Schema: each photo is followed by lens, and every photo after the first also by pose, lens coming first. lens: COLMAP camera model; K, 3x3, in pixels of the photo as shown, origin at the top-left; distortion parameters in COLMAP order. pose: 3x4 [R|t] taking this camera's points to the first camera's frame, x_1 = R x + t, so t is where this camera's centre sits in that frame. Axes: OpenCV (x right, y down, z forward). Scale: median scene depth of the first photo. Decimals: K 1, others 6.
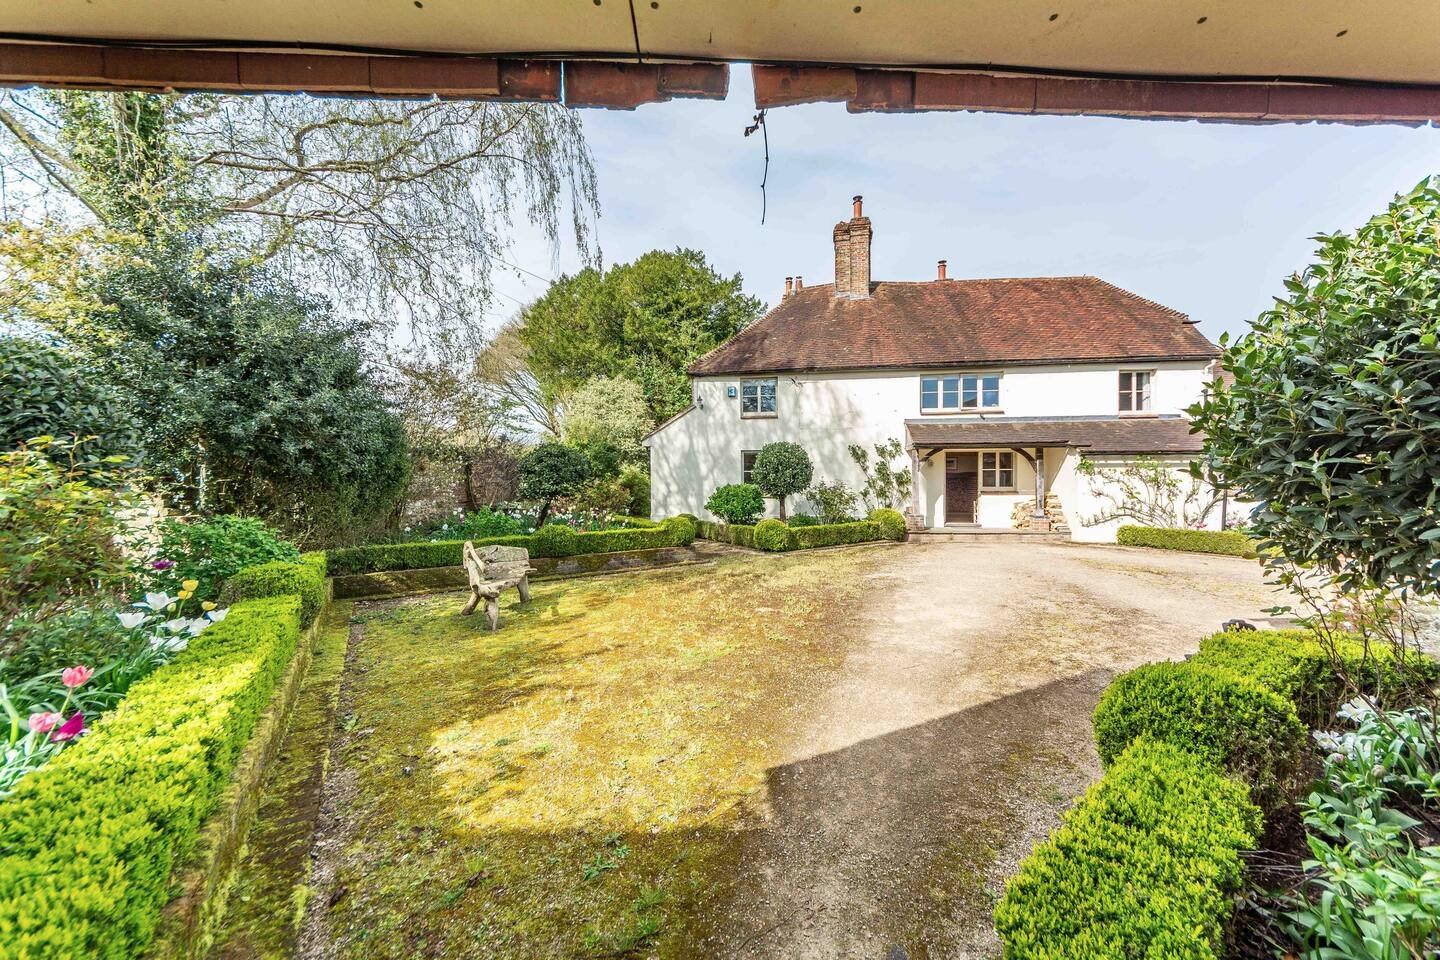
lens RADIAL K [[561.1, 0, 708.9], [0, 561.1, 475.1], [0, 0, 1]] dist [0.006755, 0.000380]
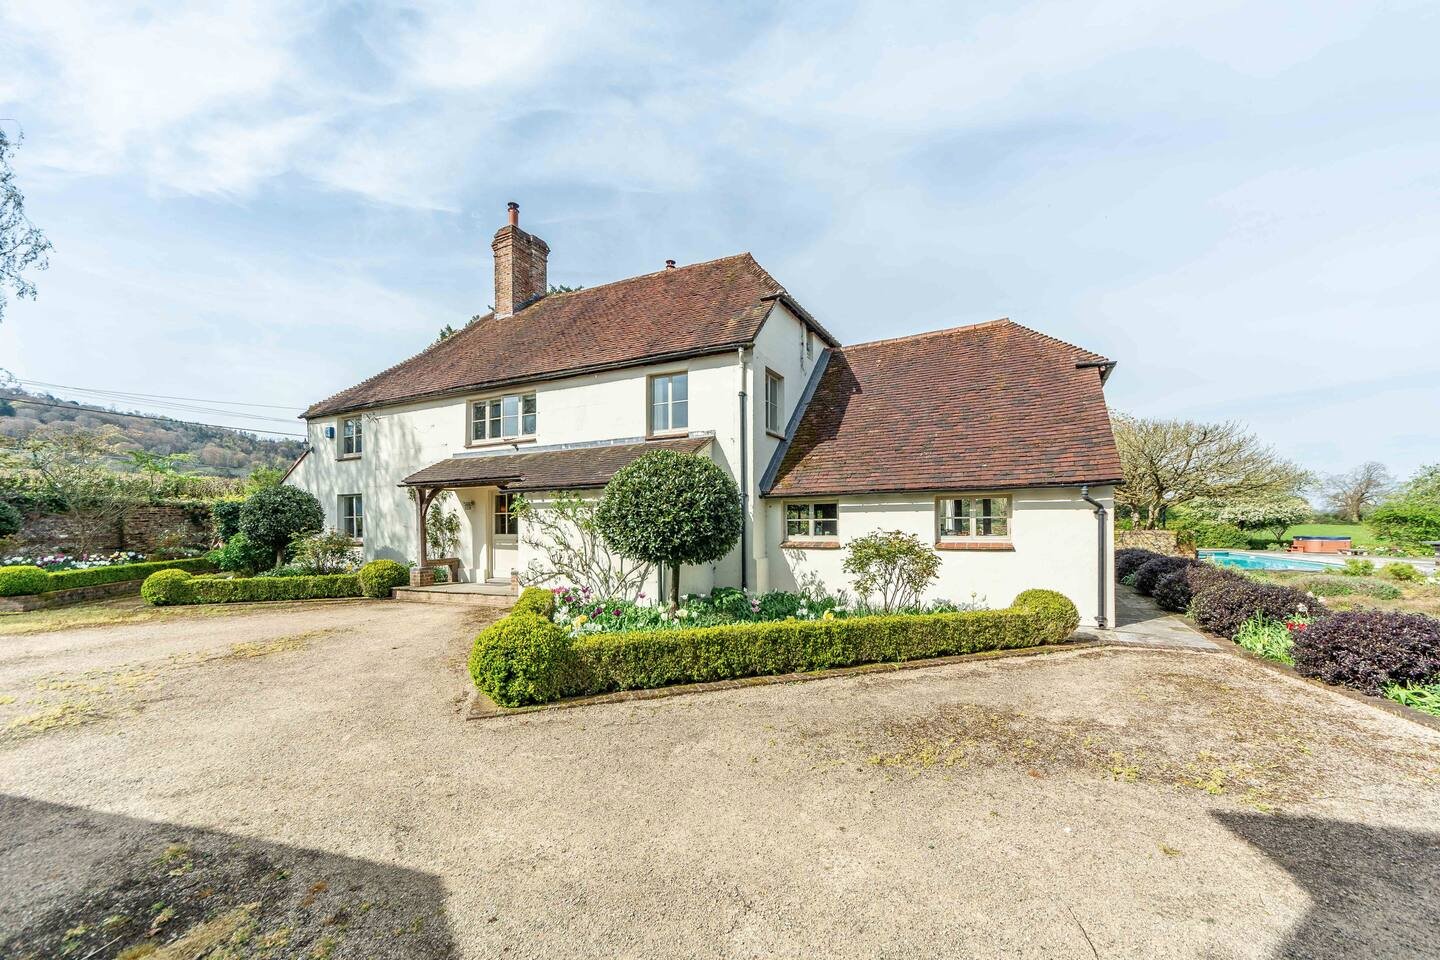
lens RADIAL K [[561.1, 0, 736.6], [0, 561.1, 517.8], [0, 0, 1]] dist [0.006755, 0.000380]
pose [[0.949421, -0.008049, -0.313903, 1.048519], [0.006028, 0.999954, -0.007411, 0.005425], [0.313948, 0.005144, 0.949426, 0.337147]]
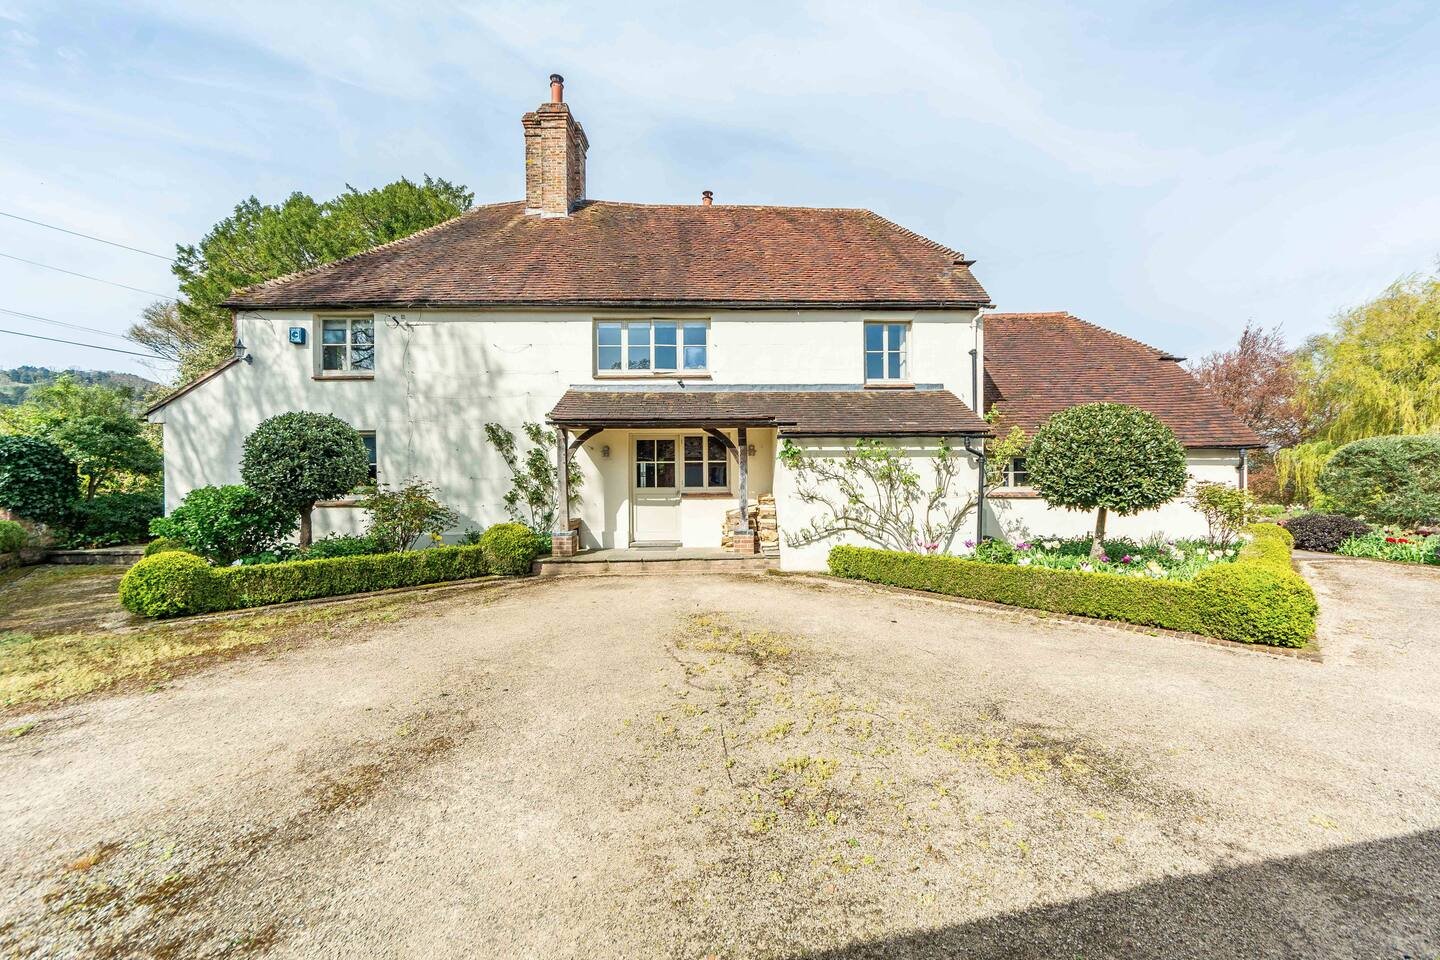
lens RADIAL K [[561.1, 0, 724.9], [0, 561.1, 472.5], [0, 0, 1]] dist [0.006755, 0.000380]
pose [[0.987338, -0.001315, 0.158627, 0.435211], [0.002020, 0.999989, -0.004283, 0.006473], [-0.158620, 0.004549, 0.987329, 0.329184]]
